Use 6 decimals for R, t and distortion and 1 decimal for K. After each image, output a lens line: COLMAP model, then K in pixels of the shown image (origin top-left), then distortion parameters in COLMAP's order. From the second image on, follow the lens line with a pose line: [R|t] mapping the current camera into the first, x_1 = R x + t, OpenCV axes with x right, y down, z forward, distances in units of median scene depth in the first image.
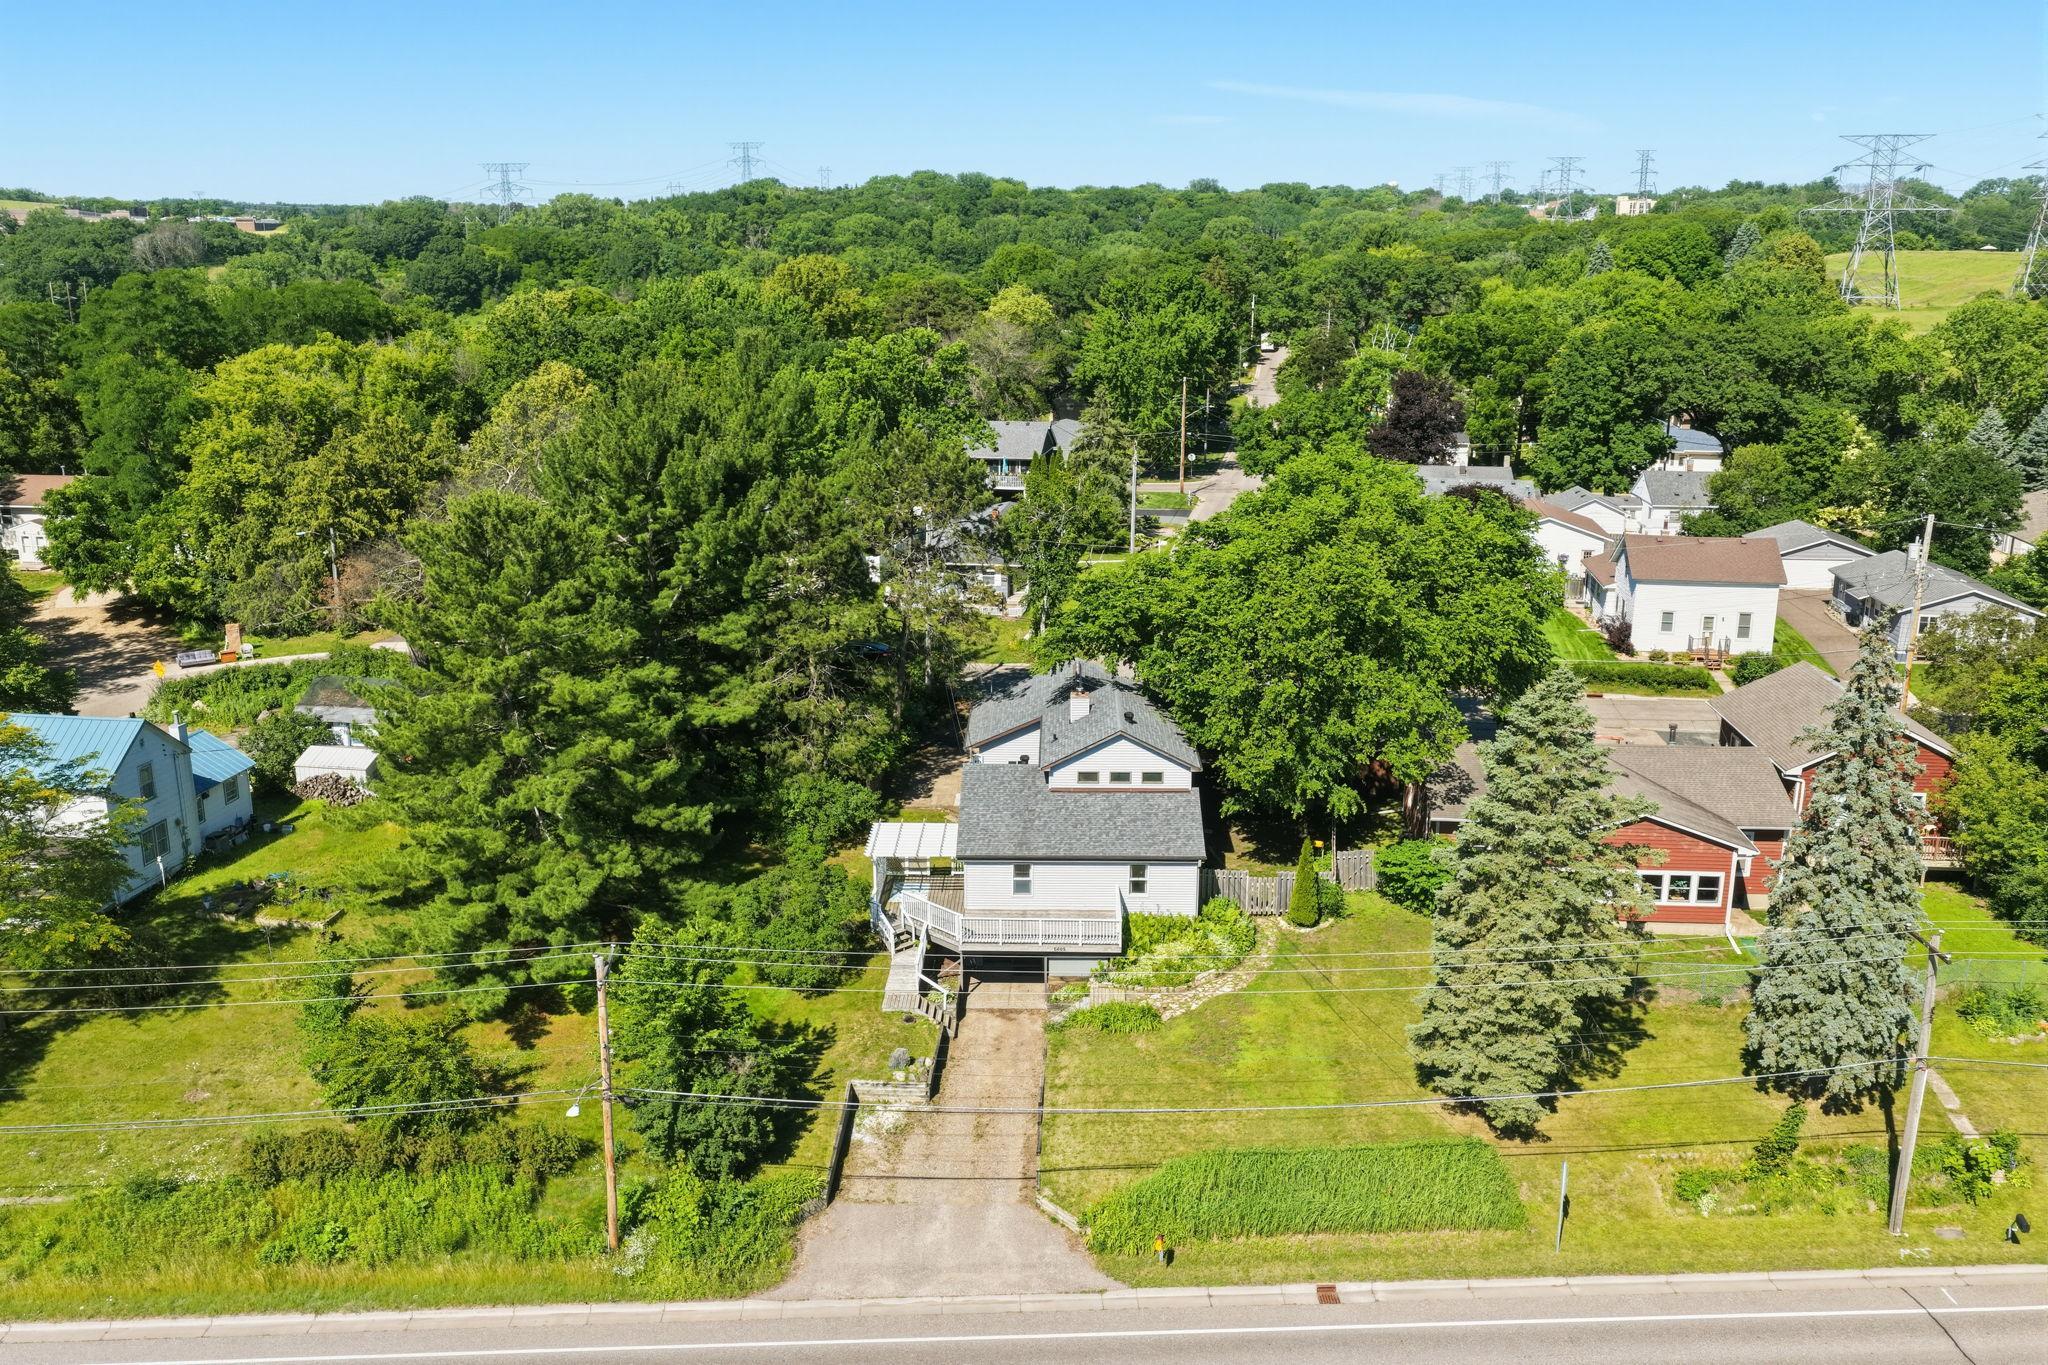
lens RADIAL K [[1698.8, 0, 1026.5], [0, 1698.8, 686.8], [0, 0, 1]] dist [0.003763, 0.019448]
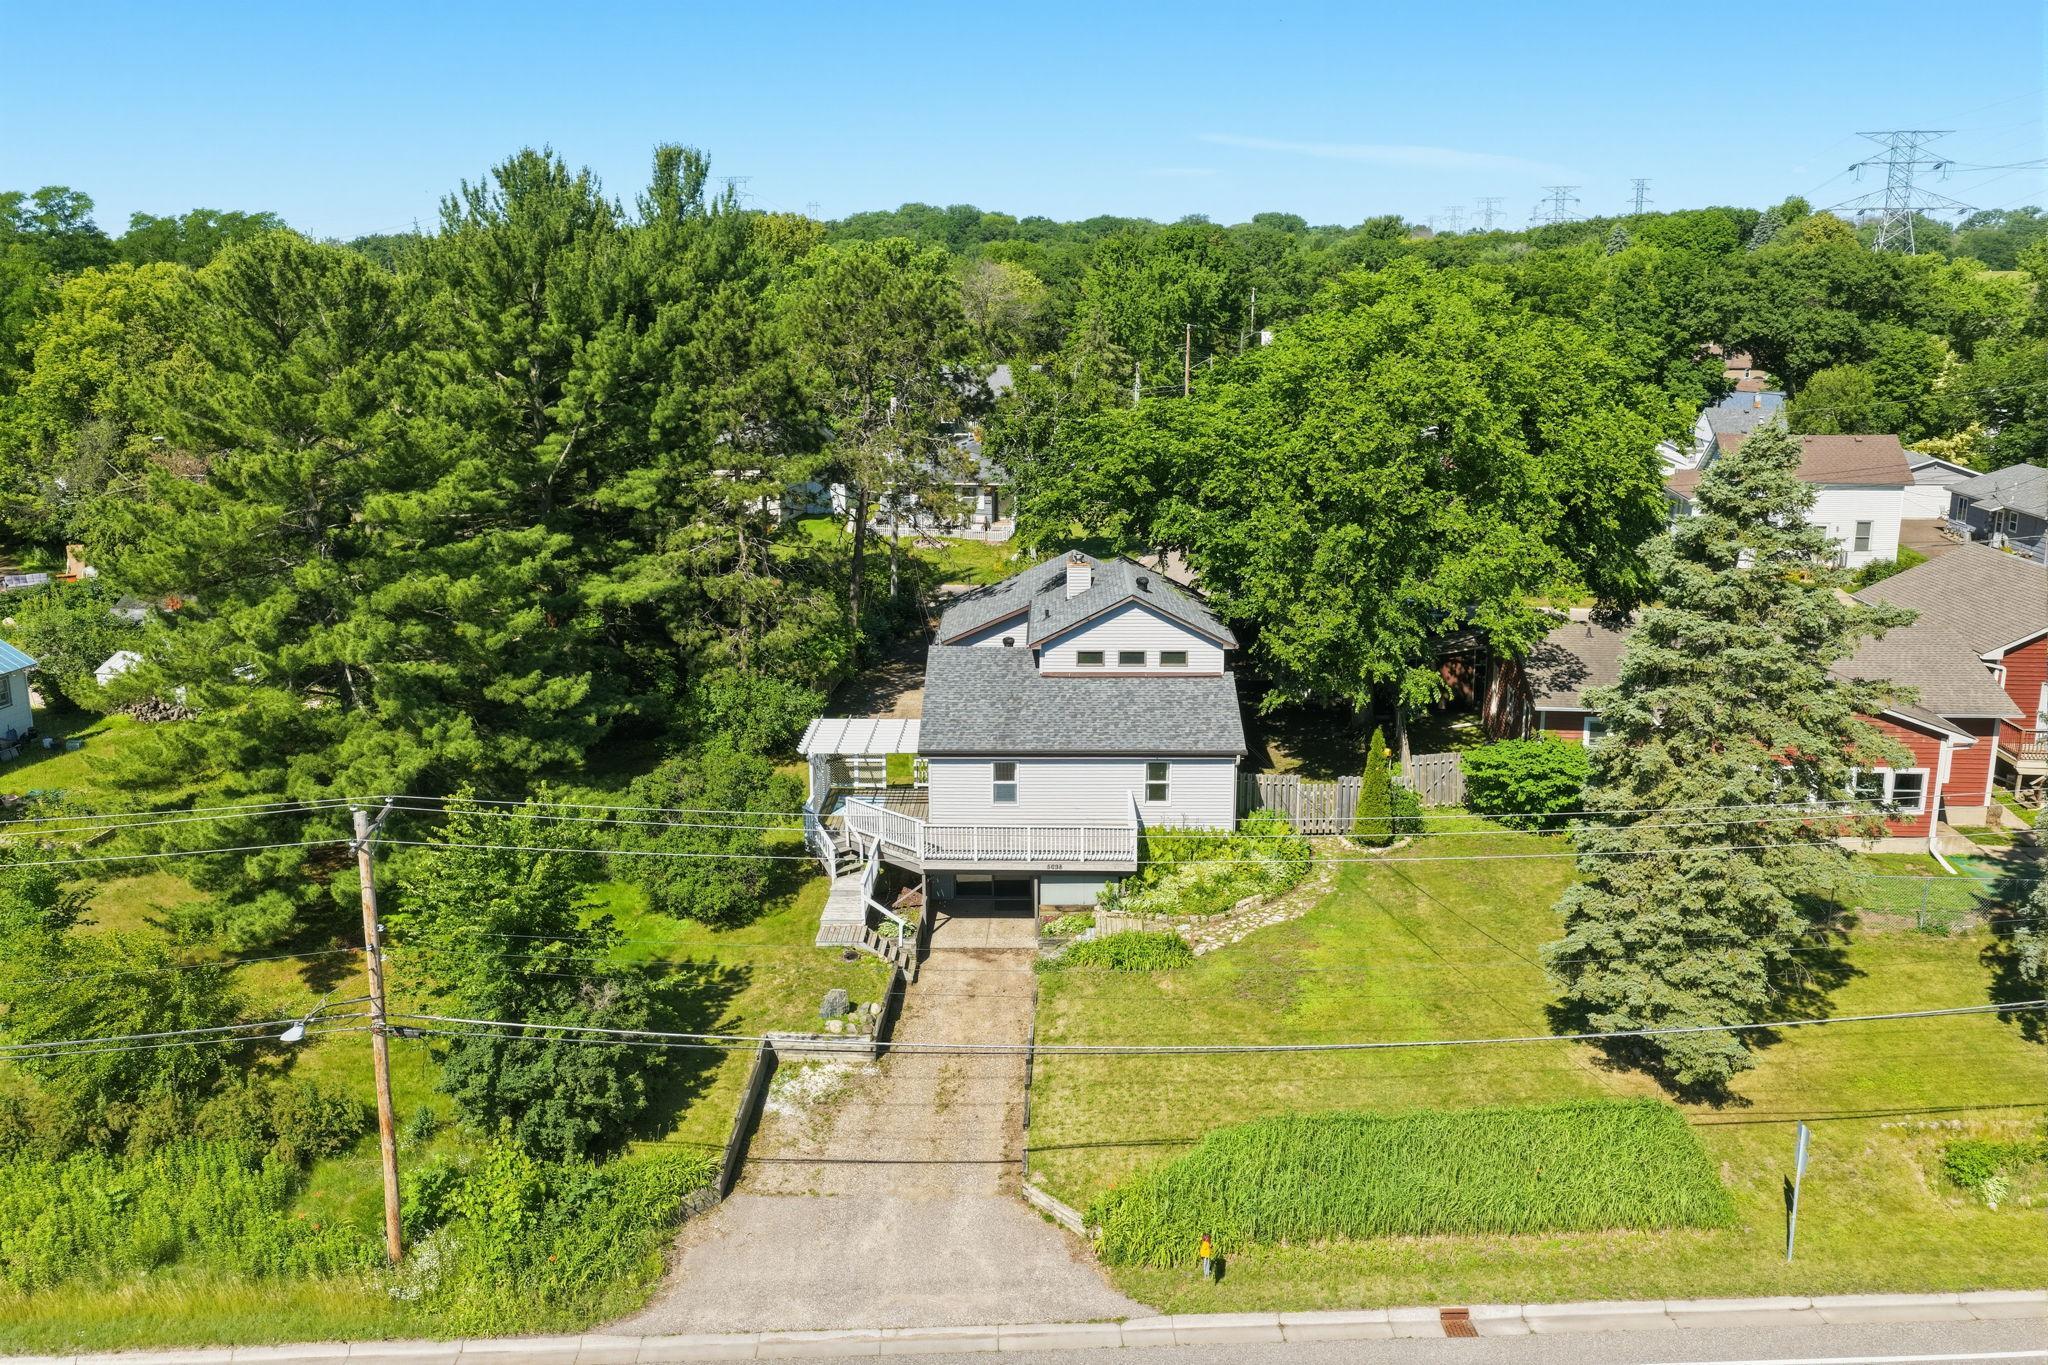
lens RADIAL K [[1698.8, 0, 1026.2], [0, 1698.8, 681.5], [0, 0, 1]] dist [0.003763, 0.019448]
pose [[0.999985, -0.002862, 0.004710, 0.003574], [0.003011, 0.999484, -0.031975, 0.094570], [-0.004616, 0.031988, 0.999478, 0.242991]]
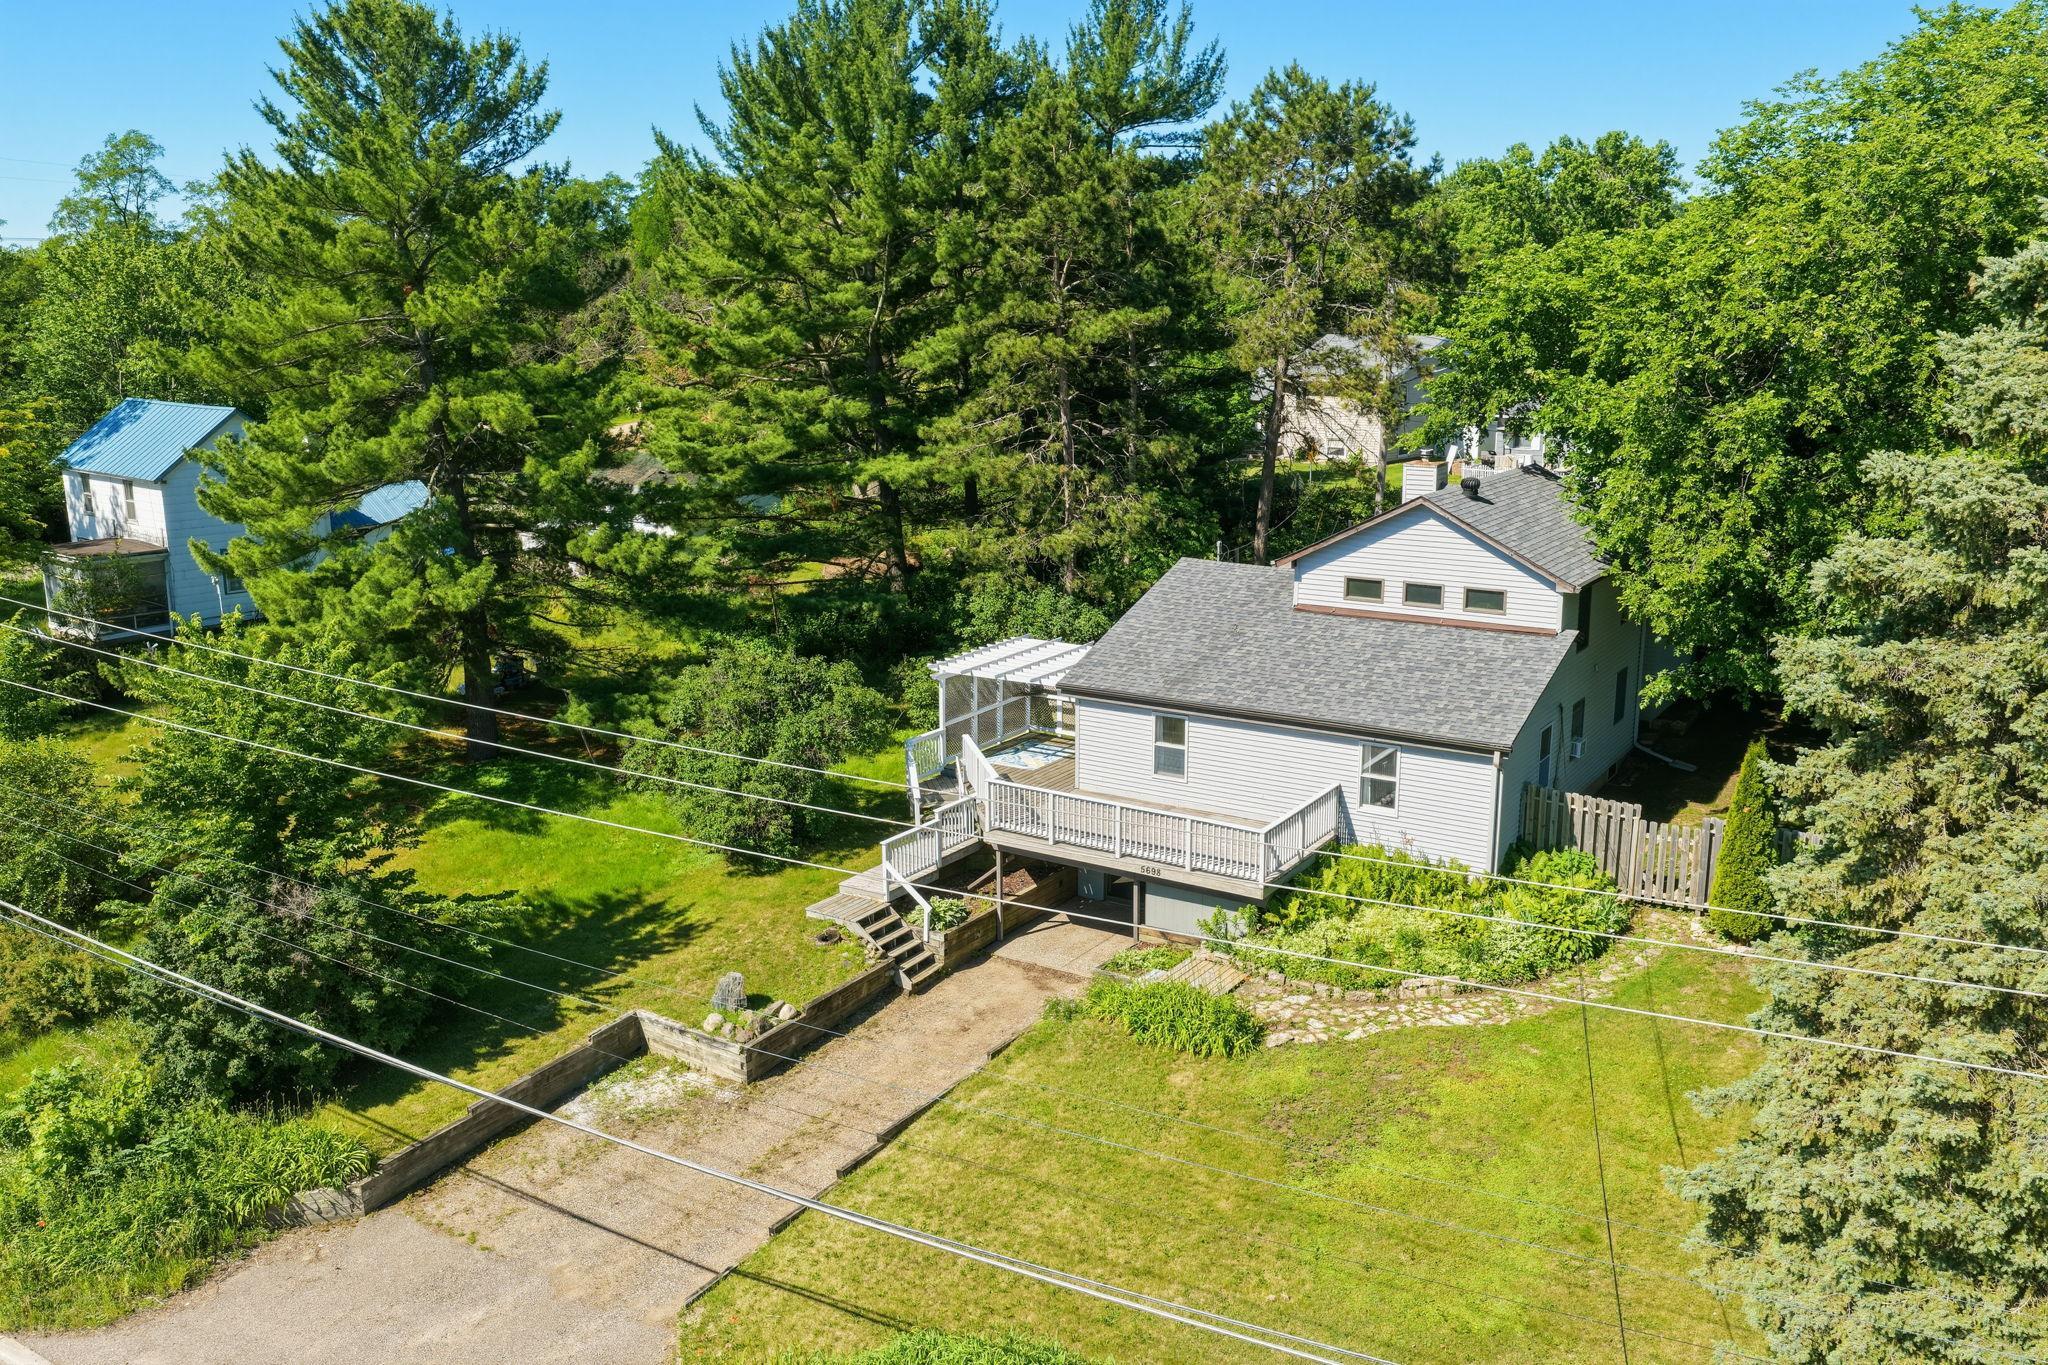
lens RADIAL K [[1698.8, 0, 1024.9], [0, 1698.8, 673.6], [0, 0, 1]] dist [0.003763, 0.019448]
pose [[0.850778, 0.111663, -0.513526, 0.234065], [-0.131814, 0.991270, -0.002834, 0.100782], [0.508726, 0.070101, 0.858070, 0.534858]]
